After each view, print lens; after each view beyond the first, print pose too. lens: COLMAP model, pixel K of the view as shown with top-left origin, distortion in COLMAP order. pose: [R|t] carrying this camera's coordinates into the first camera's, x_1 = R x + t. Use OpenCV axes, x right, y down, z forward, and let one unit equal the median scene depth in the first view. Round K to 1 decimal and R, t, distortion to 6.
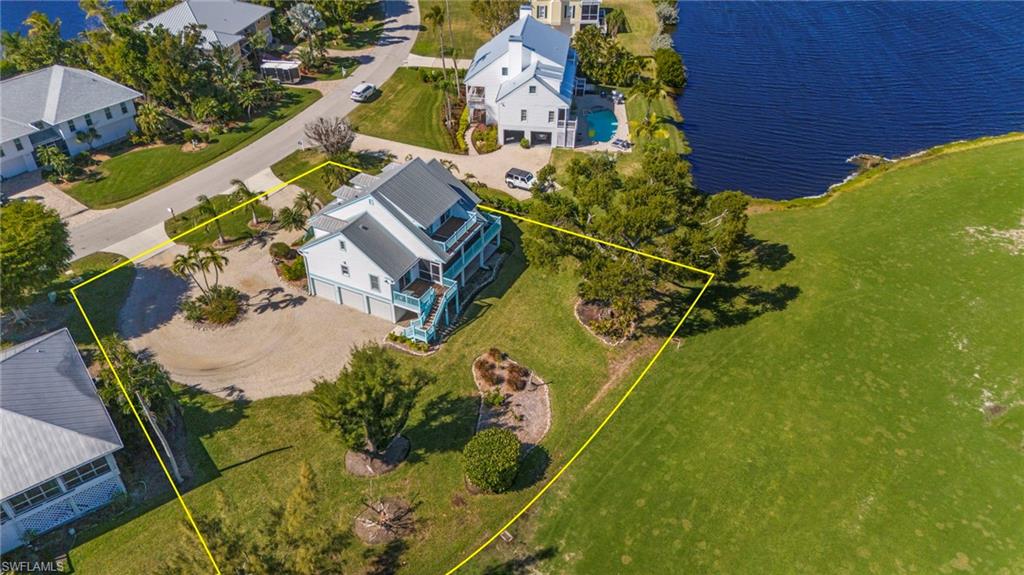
lens RADIAL K [[752.3, 0, 512.0], [0, 752.3, 287.5], [0, 0, 1]] dist [0.083681, -0.087600]
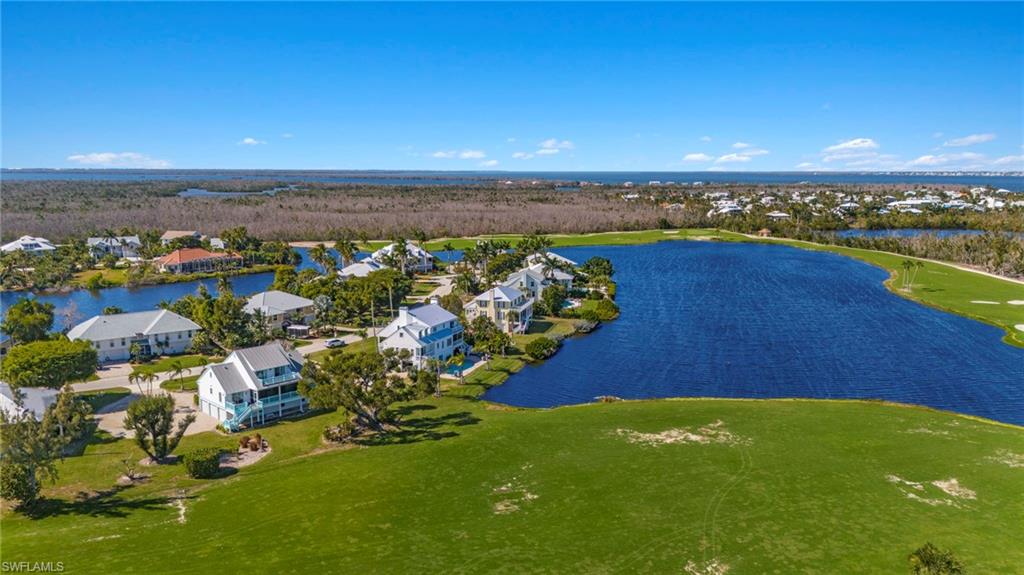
lens RADIAL K [[752.3, 0, 512.0], [0, 752.3, 287.5], [0, 0, 1]] dist [0.083681, -0.087600]
pose [[0.953585, 0.044430, -0.297827, 0.990768], [-0.179628, 0.877738, -0.444196, 0.437732], [0.241678, 0.477077, 0.844979, -0.476294]]
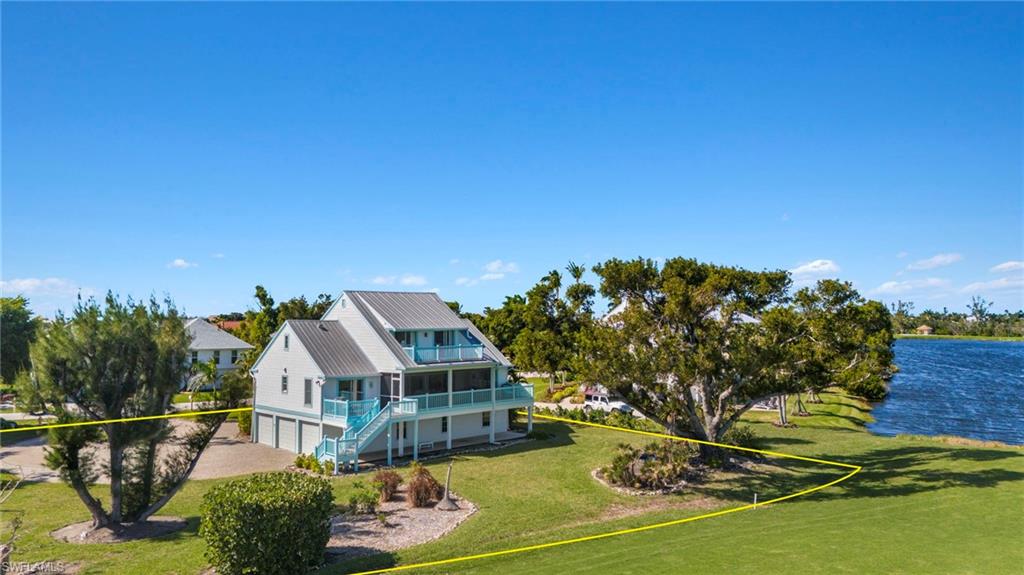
lens RADIAL K [[752.3, 0, 512.0], [0, 752.3, 287.5], [0, 0, 1]] dist [0.083681, -0.087600]
pose [[0.937969, -0.027351, -0.345639, 0.242602], [-0.198897, 0.774099, -0.601008, 0.303072], [0.283997, 0.632473, 0.720641, 0.472937]]
